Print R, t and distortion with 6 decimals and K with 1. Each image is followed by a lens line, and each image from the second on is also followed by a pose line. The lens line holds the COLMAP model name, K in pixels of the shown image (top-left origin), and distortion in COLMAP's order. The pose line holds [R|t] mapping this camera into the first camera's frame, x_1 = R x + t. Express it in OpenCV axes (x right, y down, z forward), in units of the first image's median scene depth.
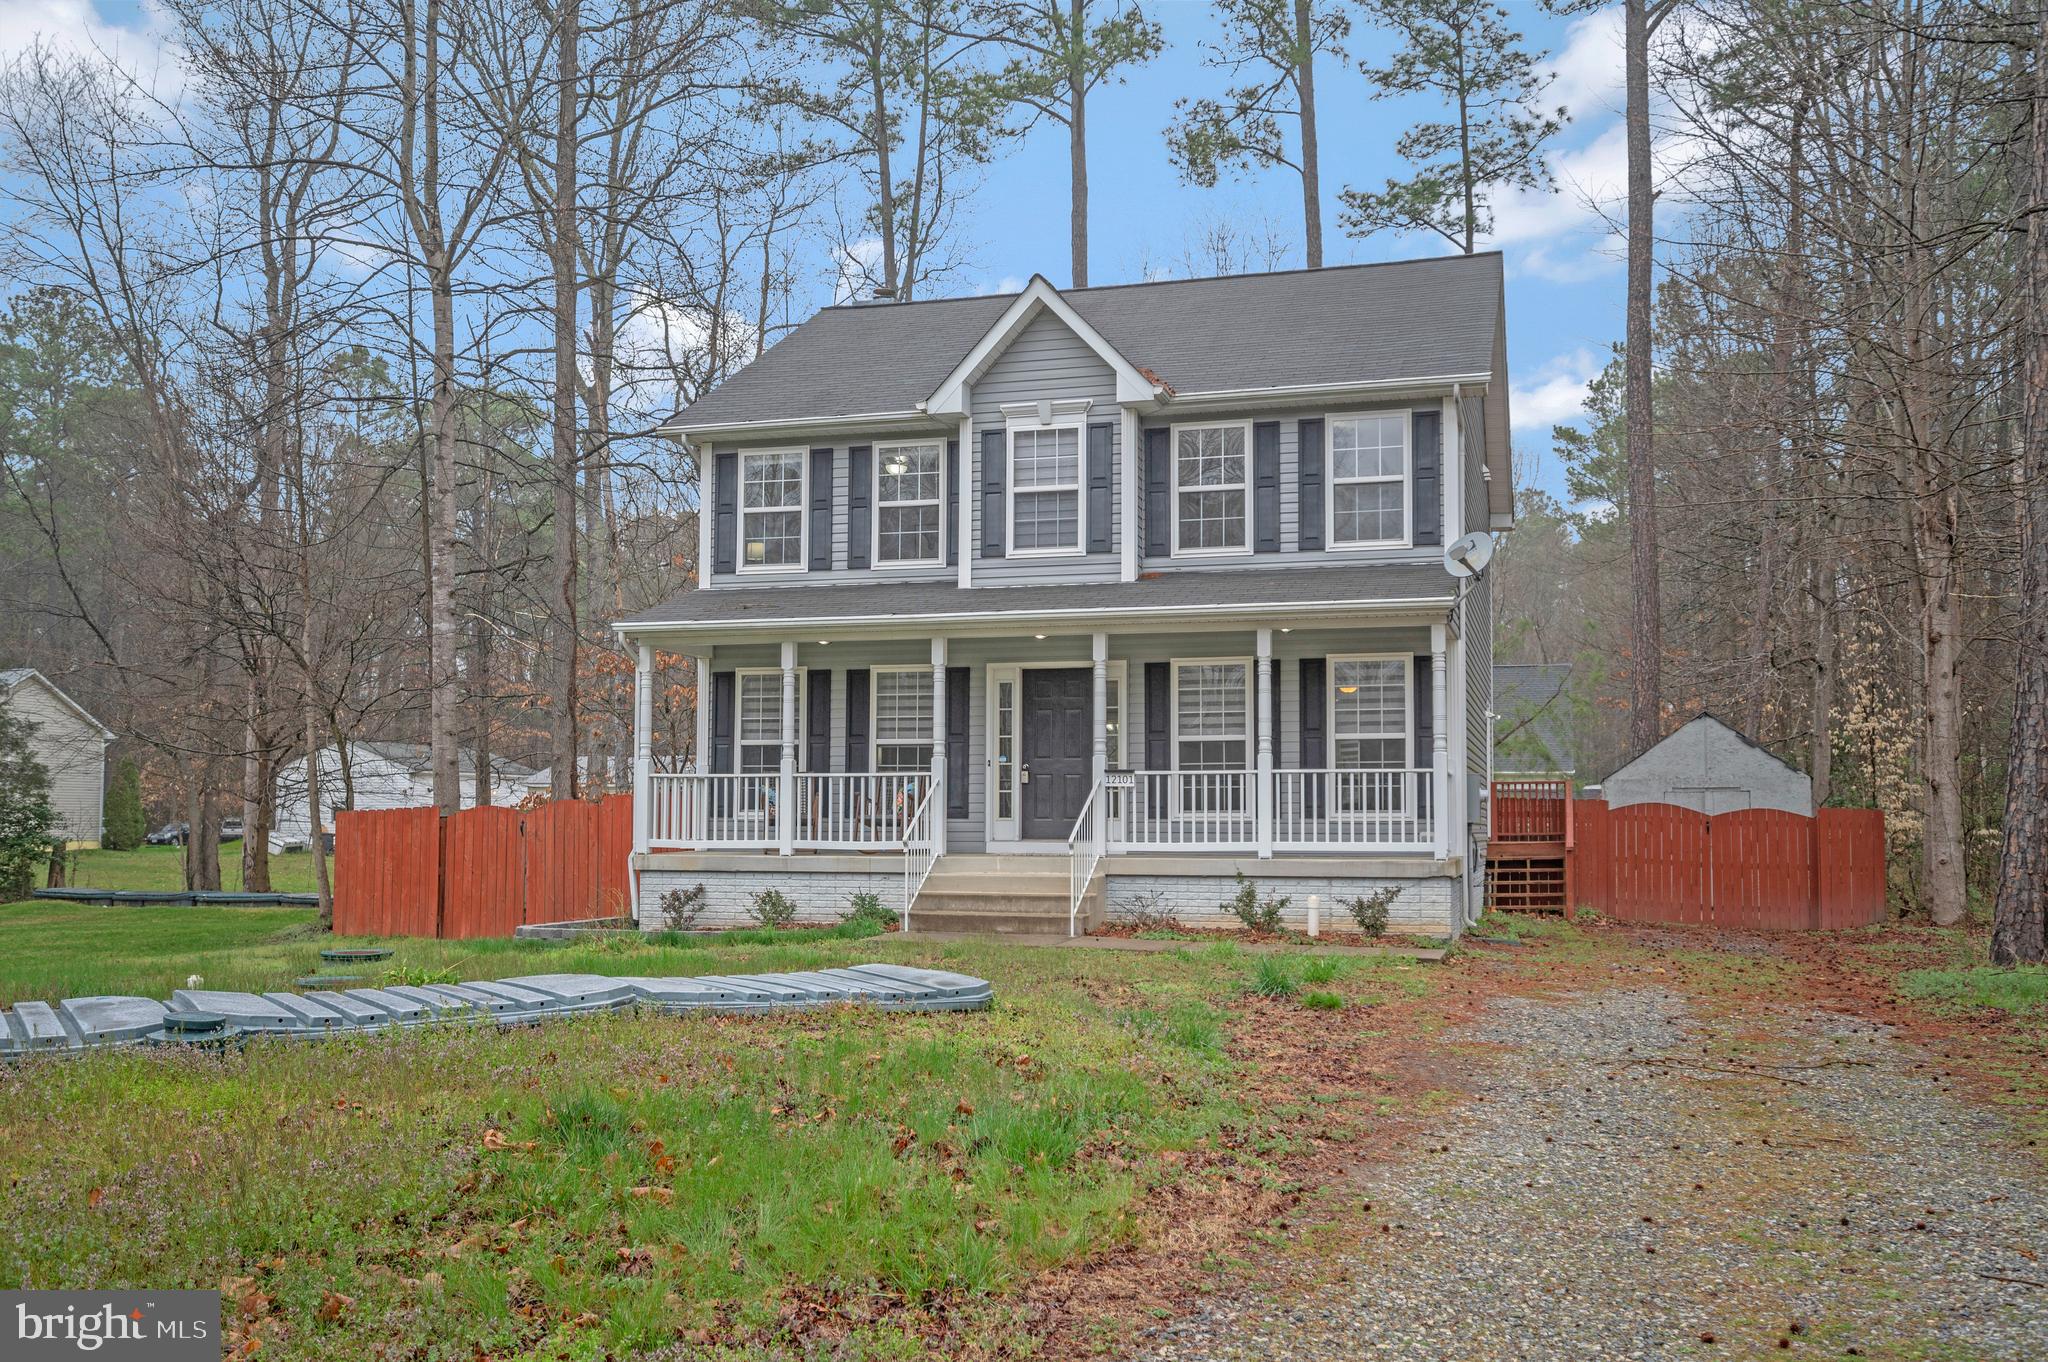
lens RADIAL K [[1757.0, 0, 1023.2], [0, 1757.0, 747.0], [0, 0, 1]] dist [0.001806, 0.002594]
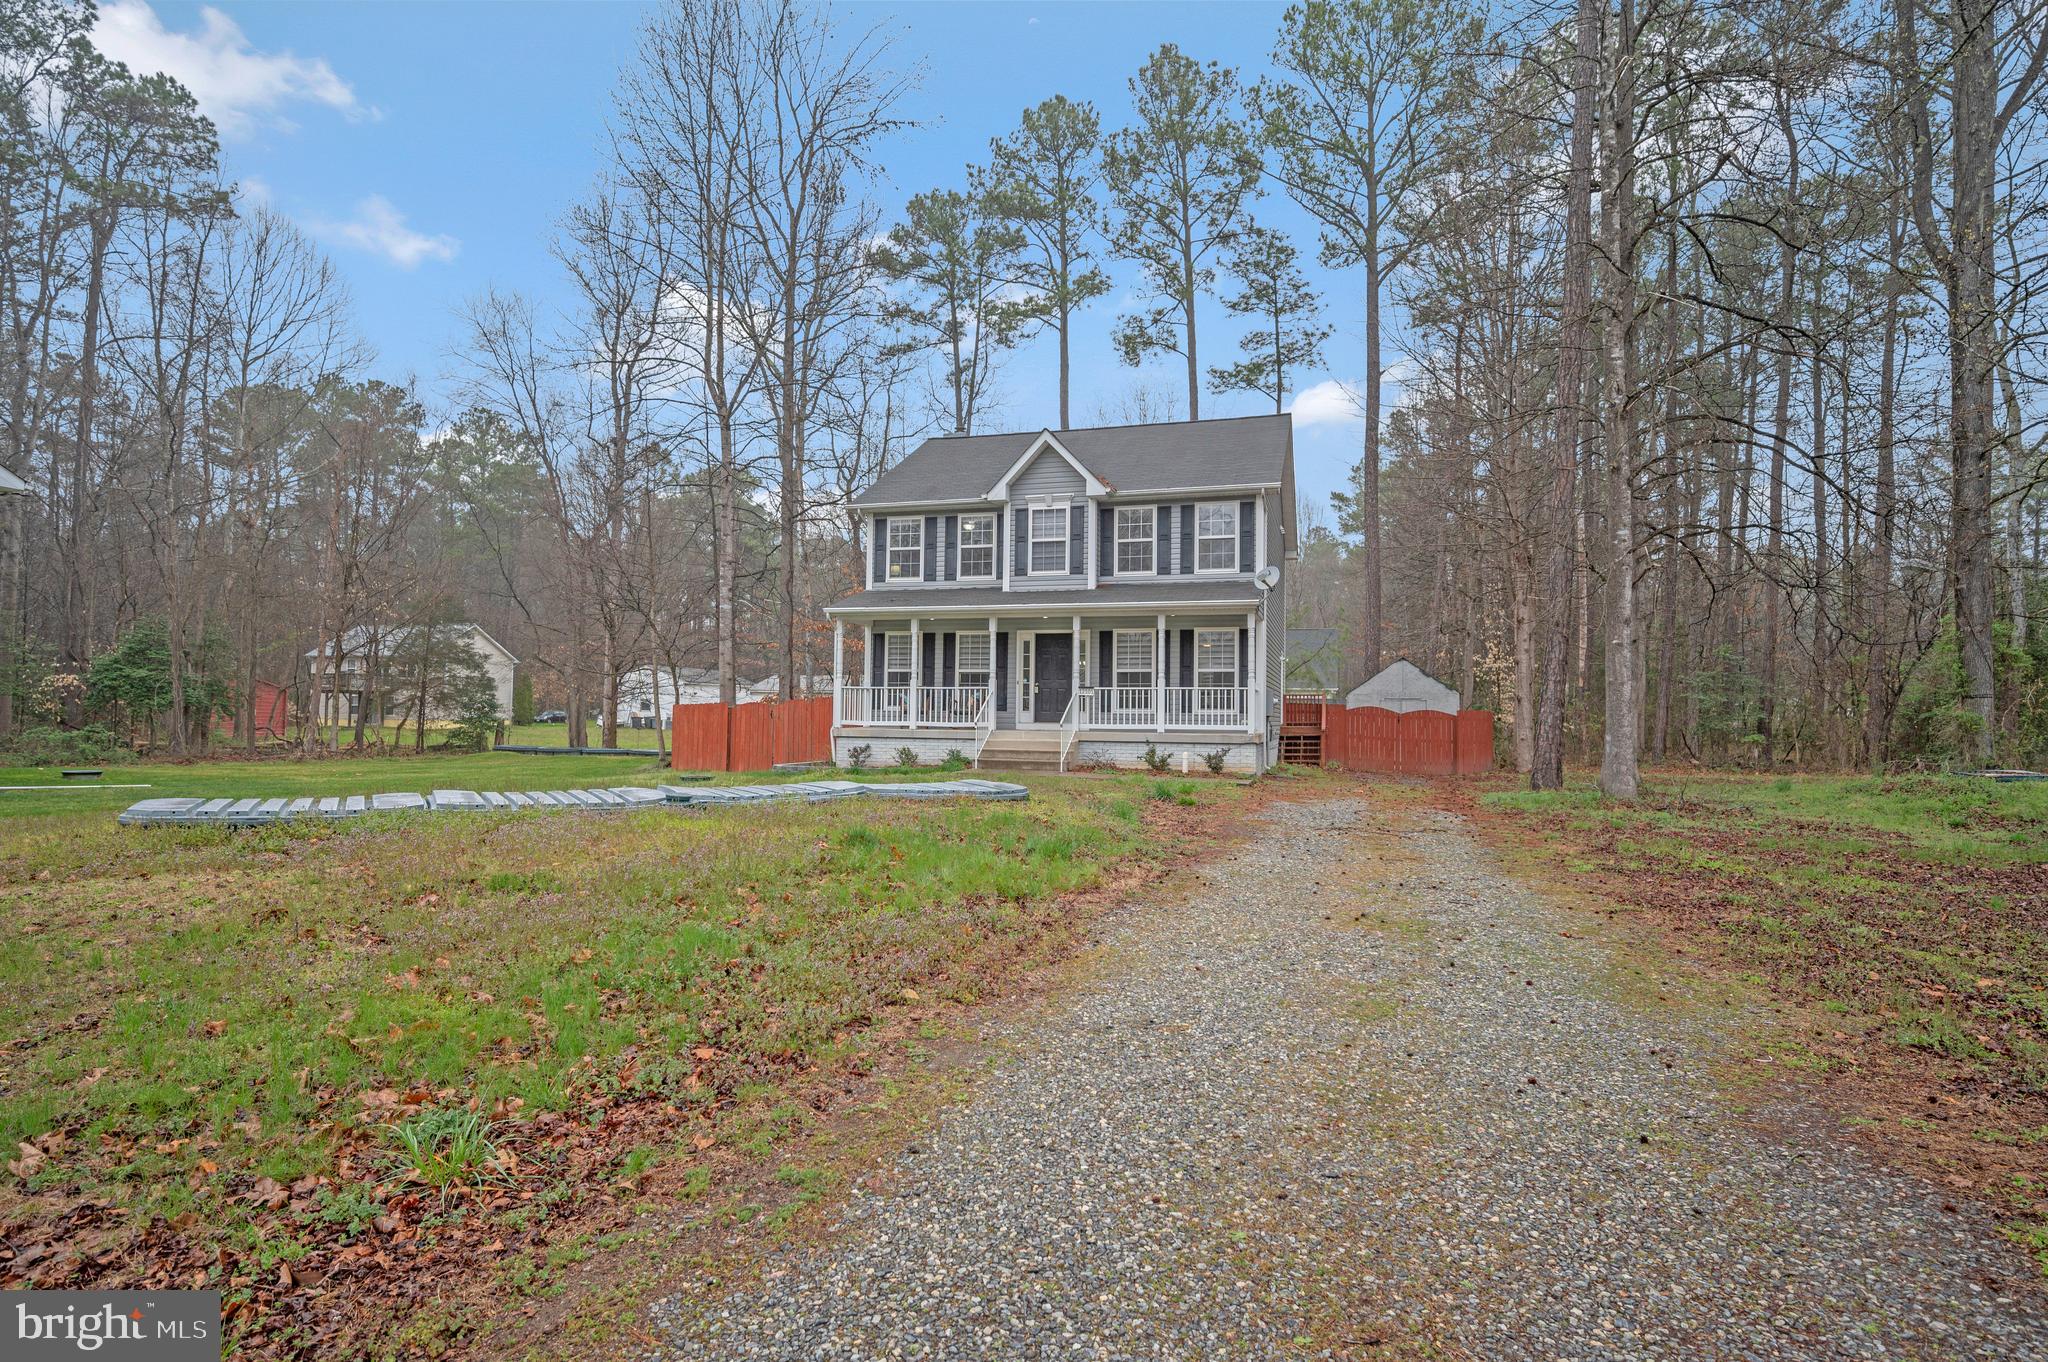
lens RADIAL K [[1014.1, 0, 1017.2], [0, 1014.1, 684.2], [0, 0, 1]] dist [0.001358, 0.000058]
pose [[0.999925, 0.008995, -0.008350, -0.011062], [-0.008890, 0.999882, 0.012530, -0.002882], [0.008462, -0.012455, 0.999887, -0.109572]]
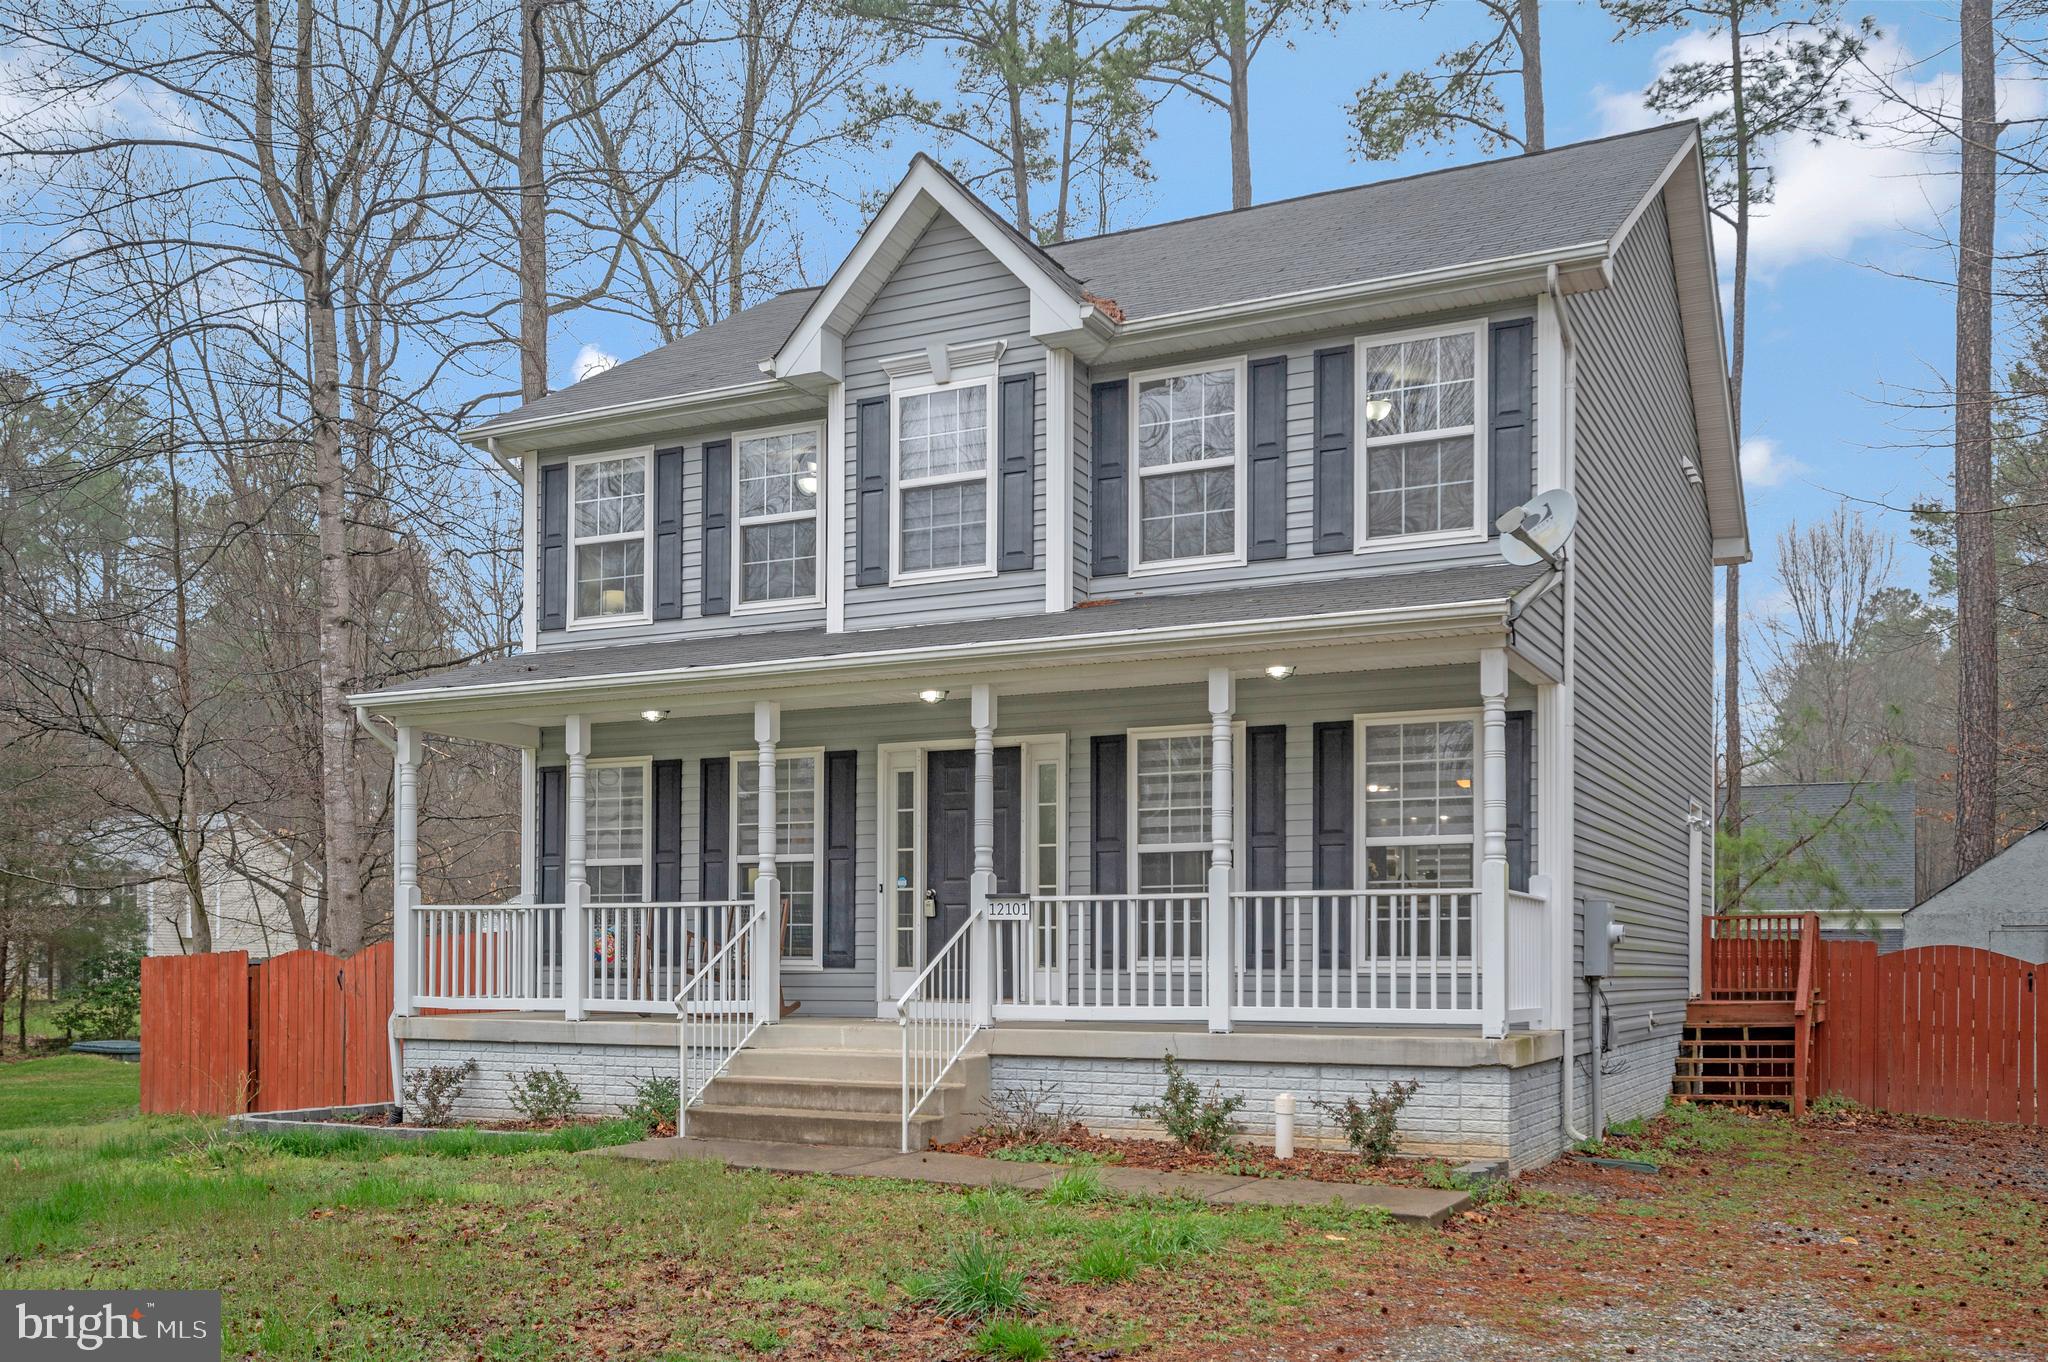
lens RADIAL K [[1820.5, 0, 1018.3], [0, 1820.5, 961.4], [0, 0, 1]] dist [0.008584, -0.012042]
pose [[0.985446, 0.000612, -0.169989, 0.158880], [0.005977, 0.999250, 0.038248, 0.011032], [0.169885, -0.038707, 0.984703, 0.306530]]
